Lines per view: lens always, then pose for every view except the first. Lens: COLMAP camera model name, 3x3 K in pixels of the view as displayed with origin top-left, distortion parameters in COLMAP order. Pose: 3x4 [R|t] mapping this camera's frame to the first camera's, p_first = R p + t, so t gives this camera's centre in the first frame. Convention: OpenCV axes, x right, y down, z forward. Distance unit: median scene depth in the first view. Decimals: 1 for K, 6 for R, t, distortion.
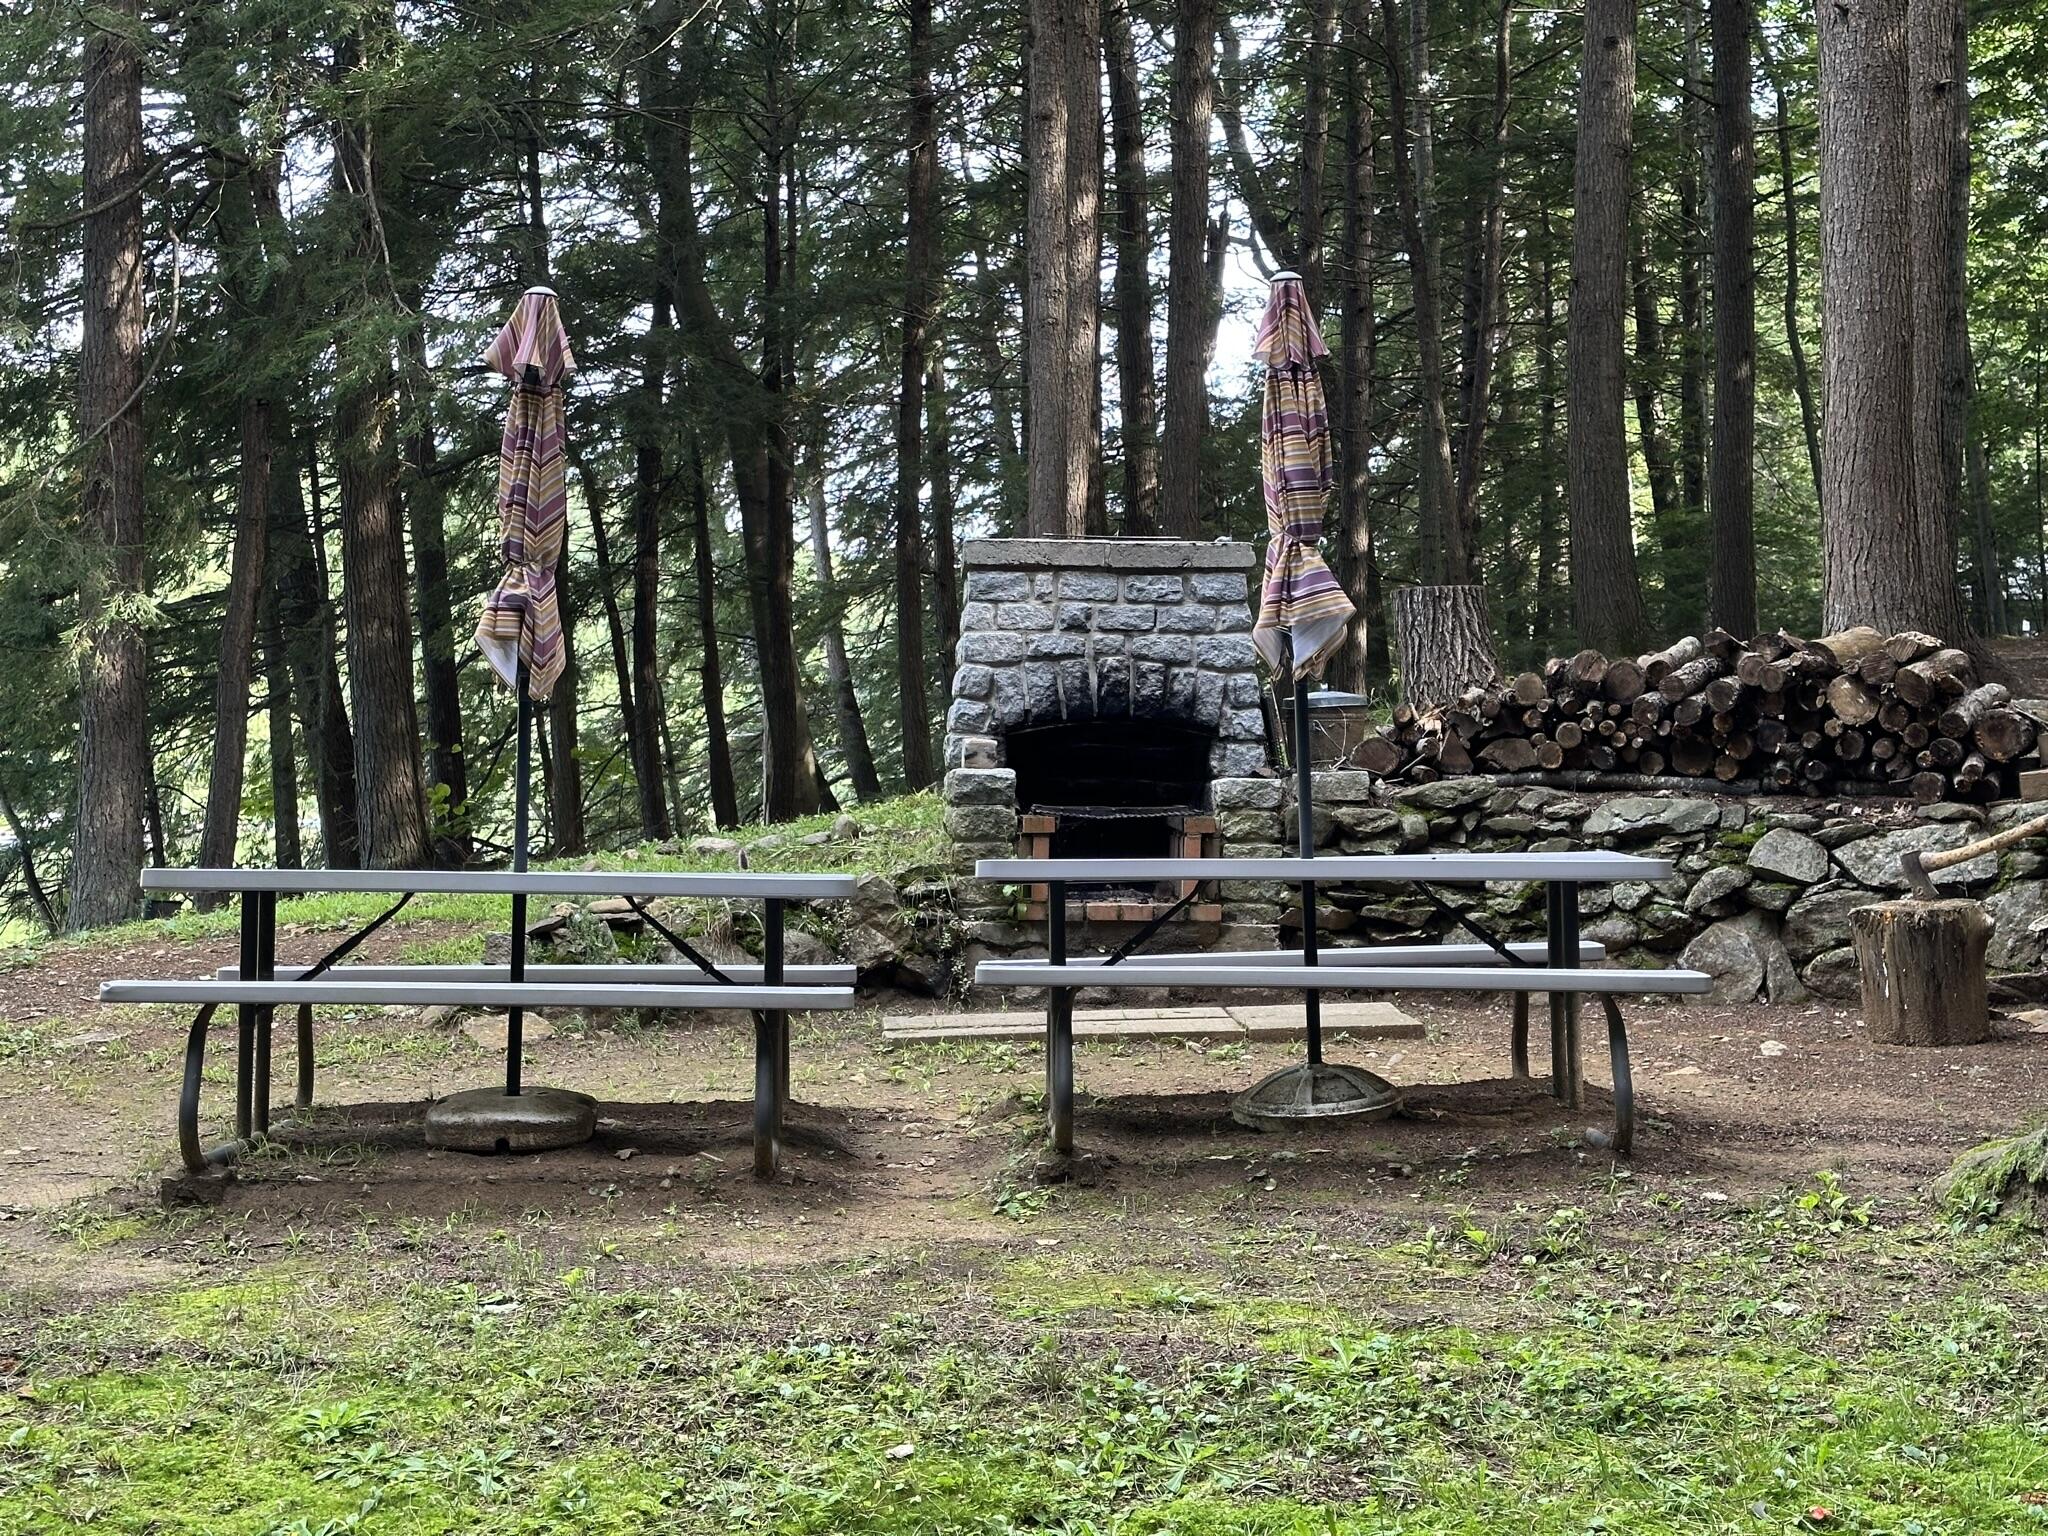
lens RADIAL K [[2795.1, 0, 1020.1], [0, 2795.1, 763.0], [0, 0, 1]] dist [0.052171, 0.000000]
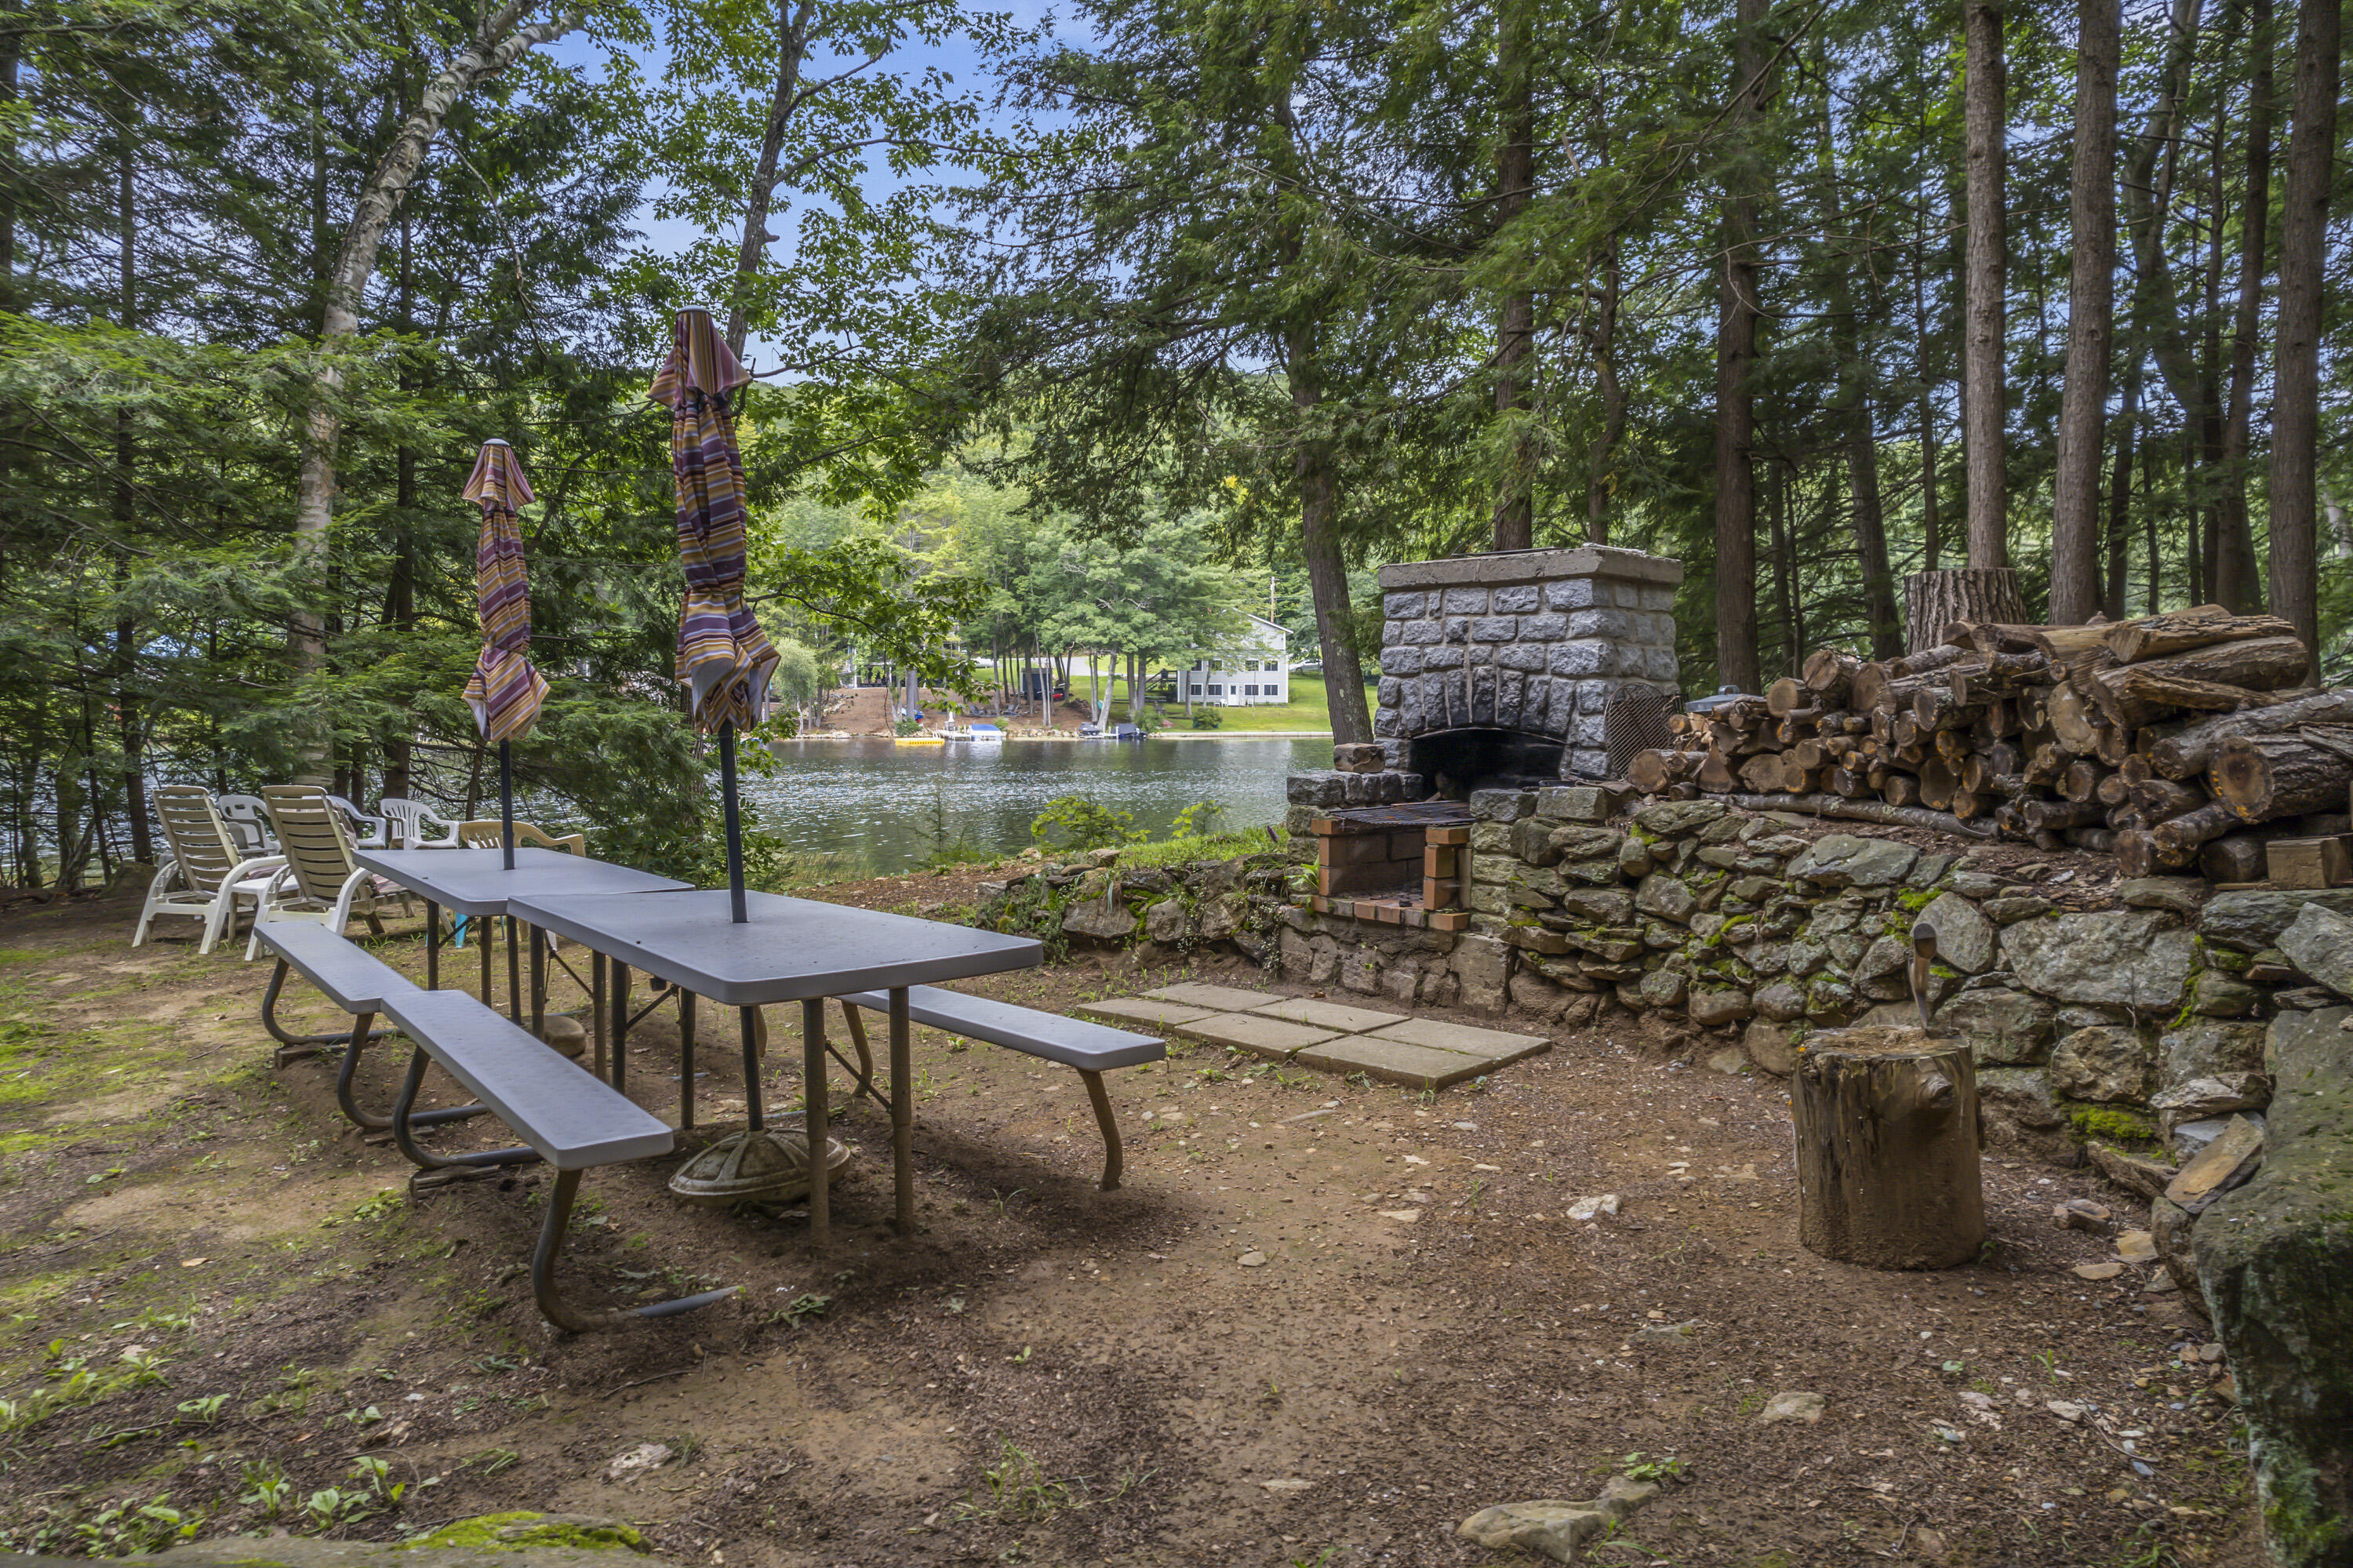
lens RADIAL K [[1528.0, 0, 1172.0], [0, 1528.0, 776.9], [0, 0, 1]] dist [-0.052618, 0.001261]
pose [[0.610976, 0.032741, -0.790972, 0.420289], [0.012494, 0.998621, 0.050987, -0.027163], [0.791550, -0.041034, 0.609725, 0.552449]]
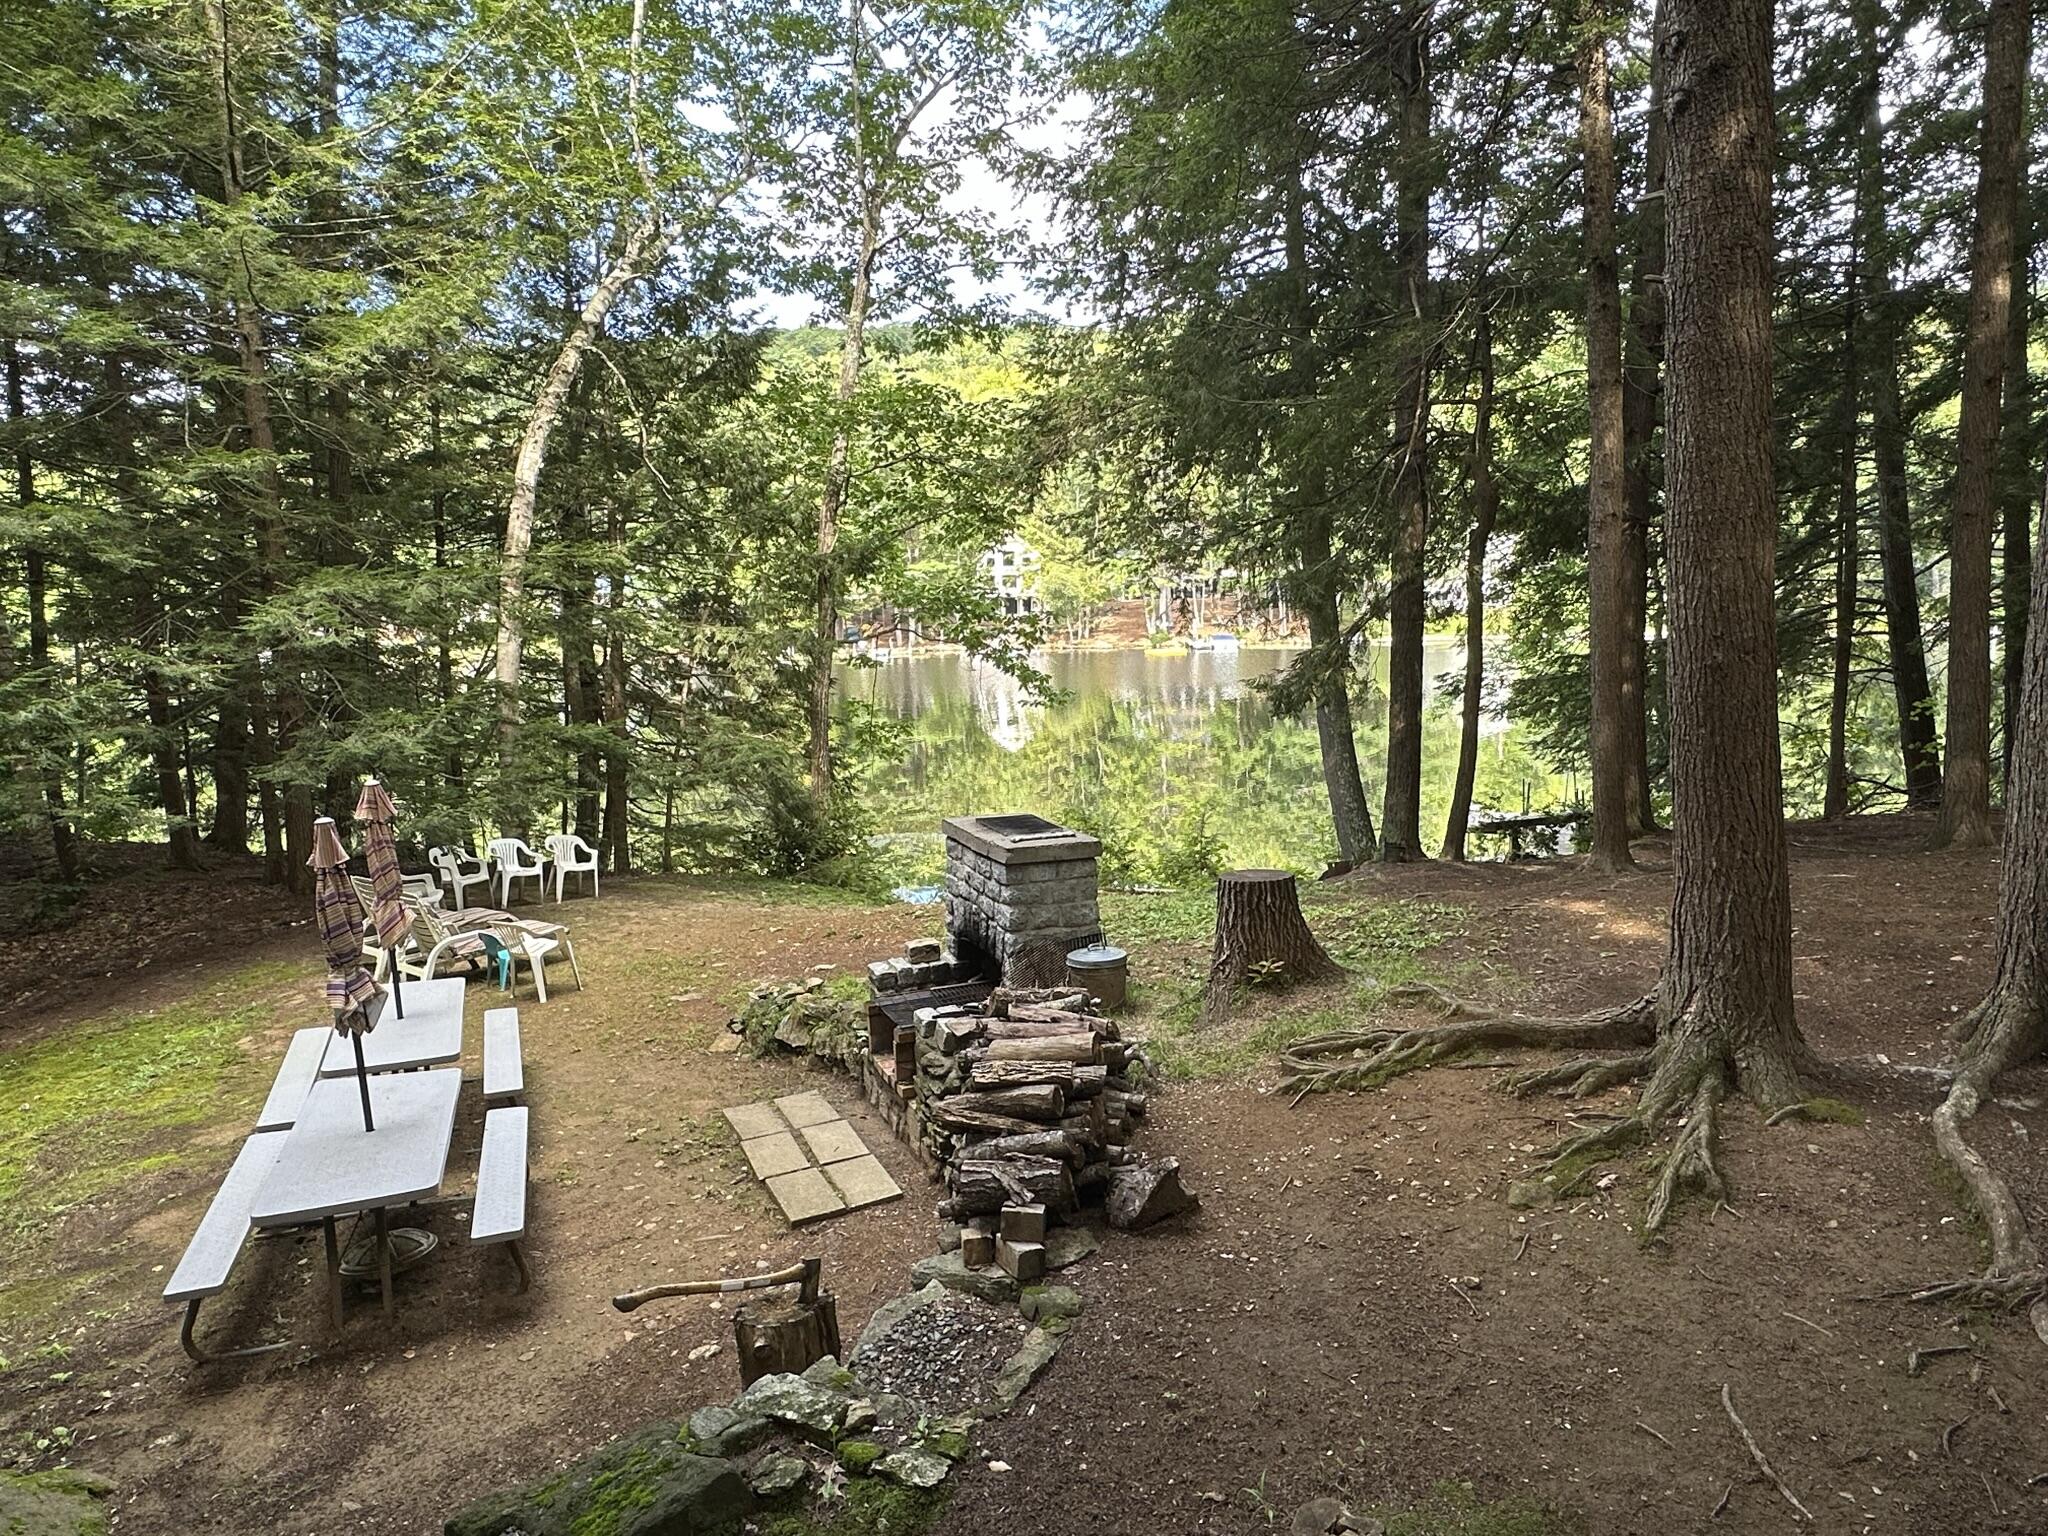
lens RADIAL K [[1336.3, 0, 1032.8], [0, 1336.3, 776.6], [0, 0, 1]] dist [-0.003440, 0.001399]
pose [[0.347019, 0.112698, -0.931062, 0.728348], [0.038740, 0.990184, 0.134294, -0.205445], [0.937058, -0.082672, 0.339246, 0.778729]]
